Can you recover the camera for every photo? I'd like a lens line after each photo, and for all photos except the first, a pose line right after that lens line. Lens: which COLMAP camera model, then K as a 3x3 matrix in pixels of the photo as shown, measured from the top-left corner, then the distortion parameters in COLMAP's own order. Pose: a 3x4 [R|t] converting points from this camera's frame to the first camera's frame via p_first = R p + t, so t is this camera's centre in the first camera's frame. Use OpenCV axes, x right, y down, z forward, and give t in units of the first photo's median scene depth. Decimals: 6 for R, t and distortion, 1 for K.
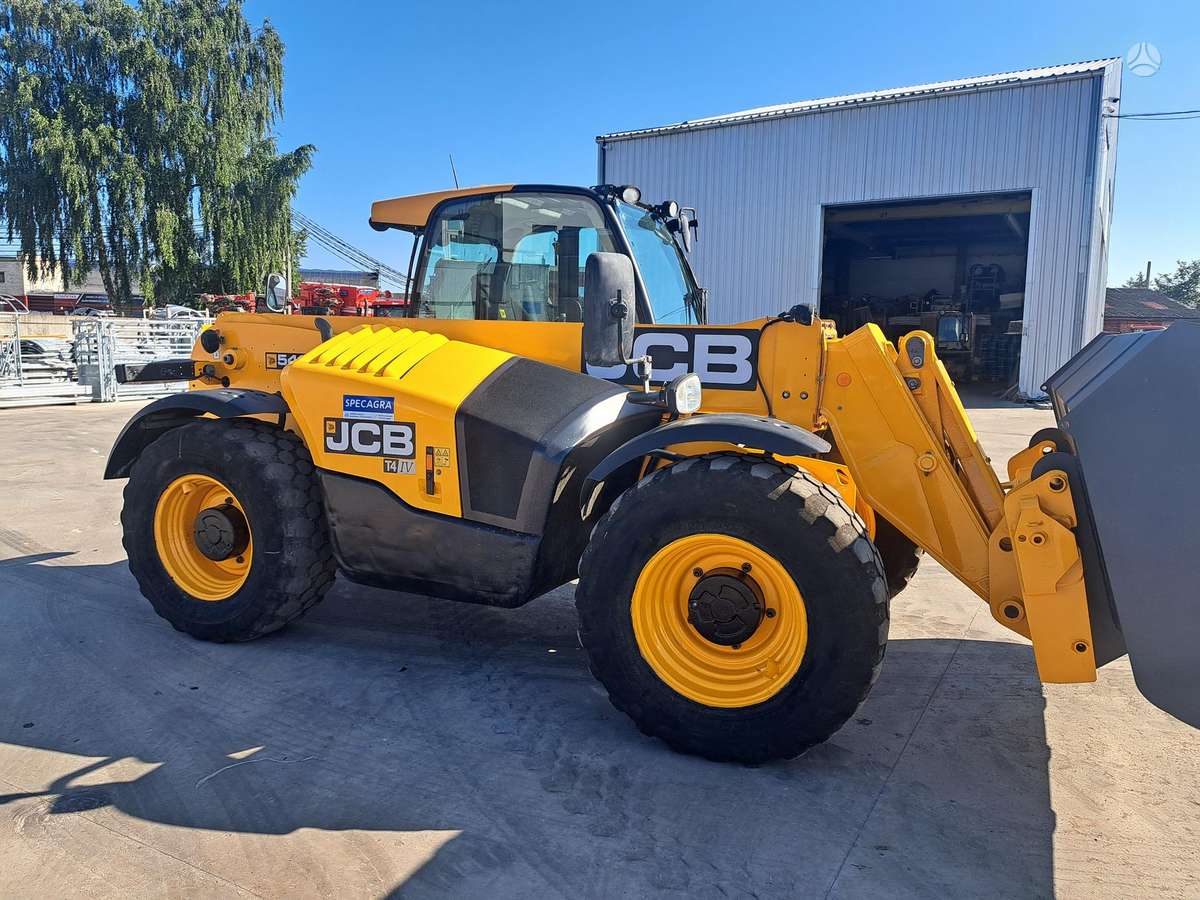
lens RADIAL K [[855.8, 0, 595.9], [0, 855.8, 443.4], [0, 0, 1]] dist [0.069909, -0.073821]
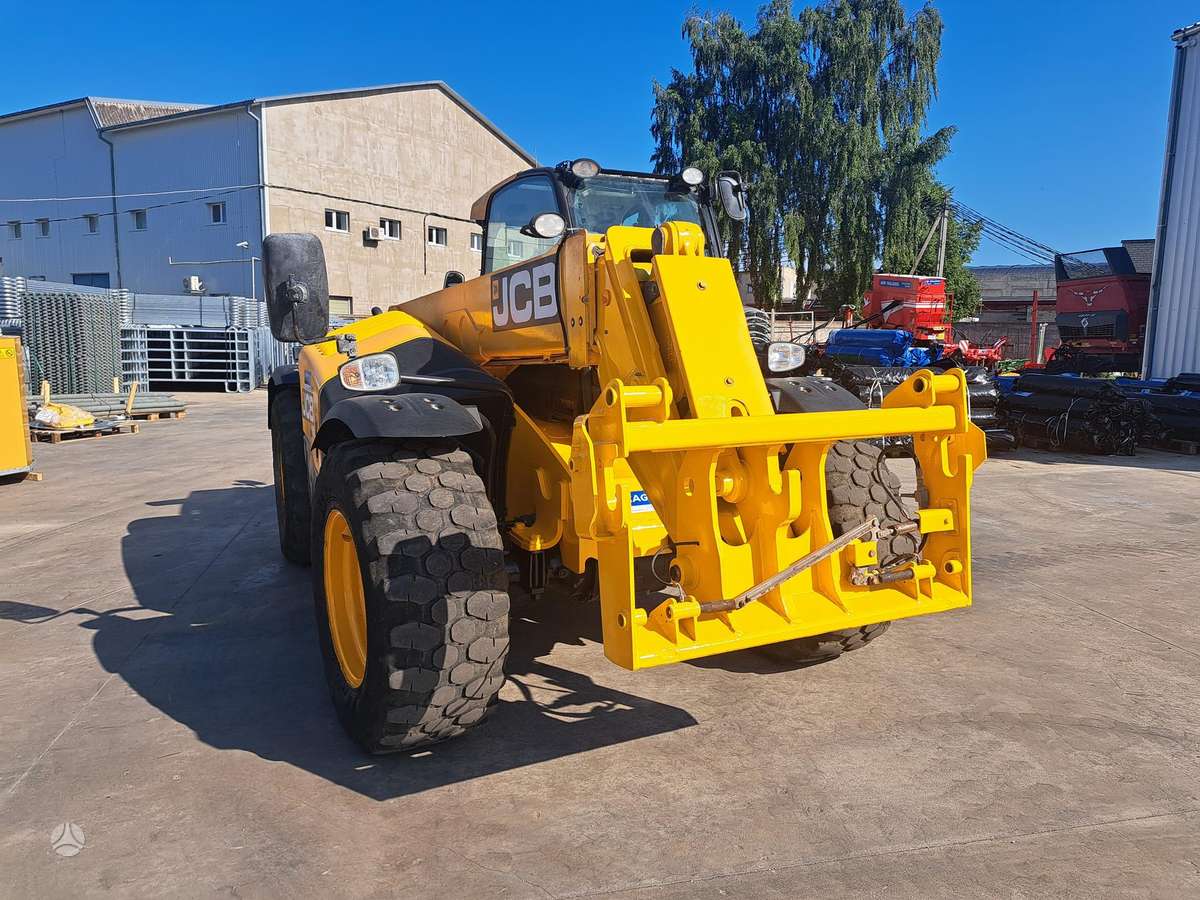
lens RADIAL K [[852.1, 0, 609.5], [0, 852.1, 462.0], [0, 0, 1]] dist [0.053992, -0.062811]
pose [[0.784497, 0.086446, -0.614077, 0.788623], [-0.067821, 0.996256, 0.053604, -0.022089], [0.616412, -0.000405, 0.787423, 0.324026]]
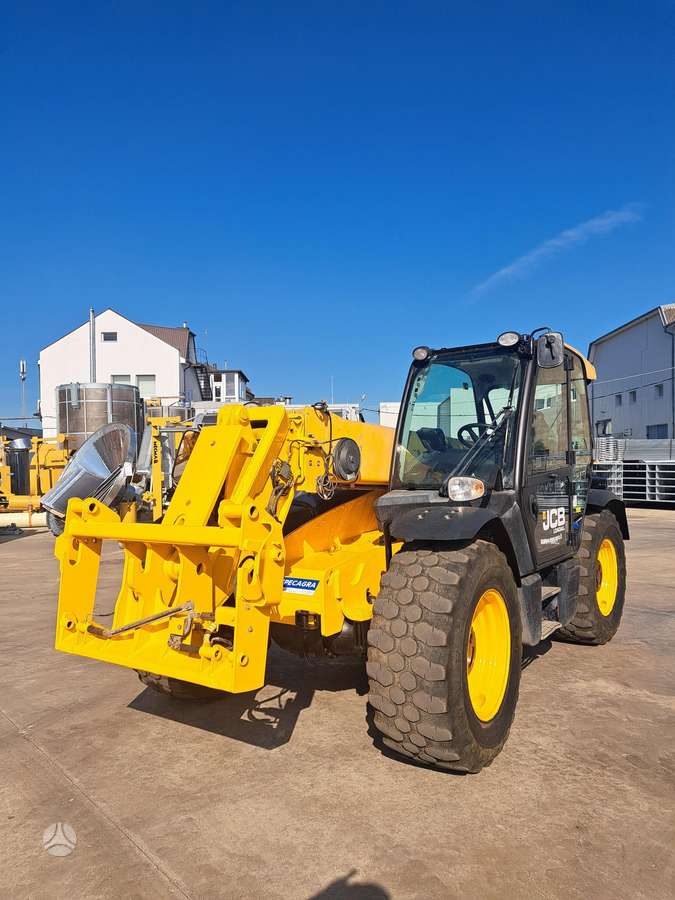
lens RADIAL K [[638.7, 0, 335.9], [0, 638.7, 459.5], [0, 0, 1]] dist [0.071151, -0.074326]
pose [[-0.178425, -0.022121, -0.983705, 1.221372], [-0.096395, 0.995331, -0.004898, -0.123939], [0.979220, 0.093950, -0.179724, 1.253282]]
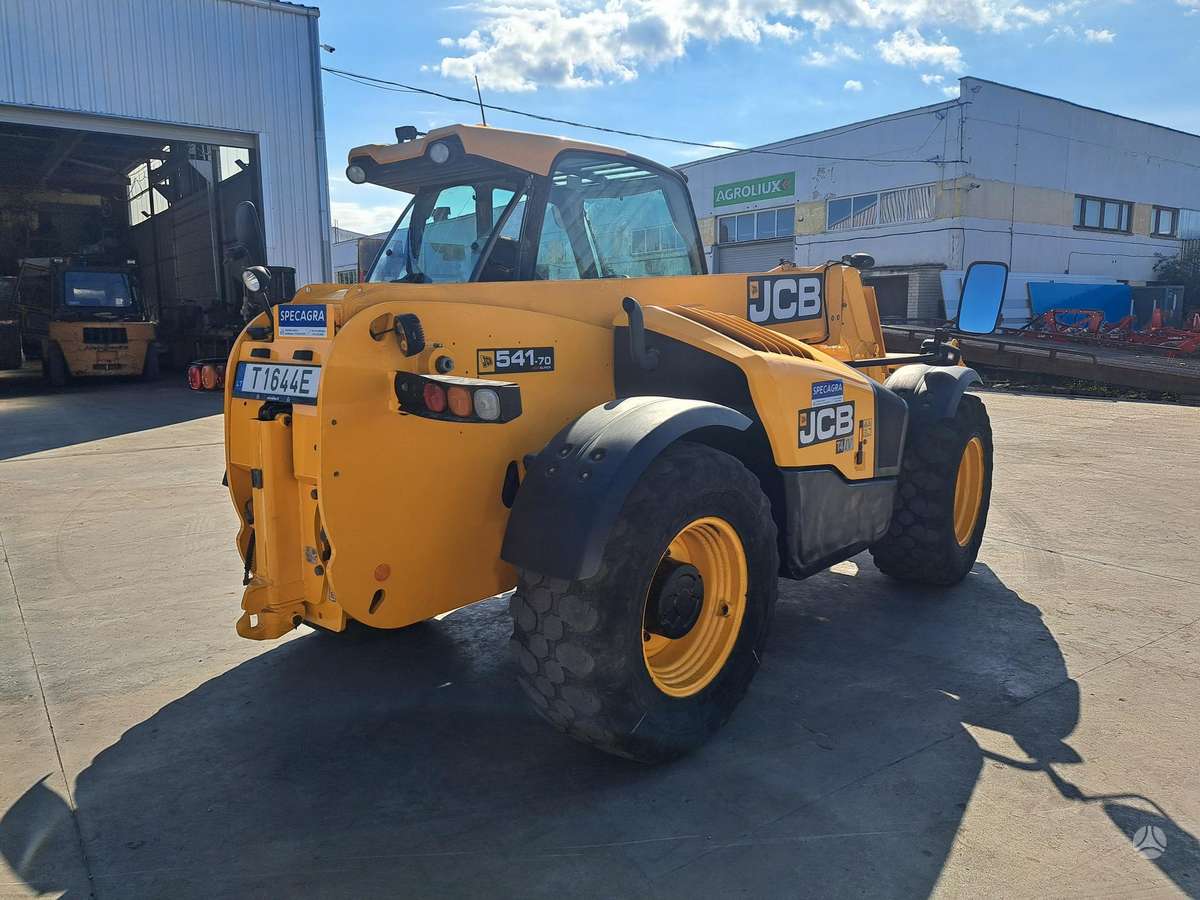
lens RADIAL K [[892.5, 0, 600.0], [0, 892.5, 450.0], [0, 0, 1]] dist [0.008888, 0.003029]
pose [[0.244561, -0.161220, 0.956137, -1.304645], [0.116709, 0.983806, 0.136033, -0.145211], [-0.962584, 0.078321, 0.259417, 0.983939]]
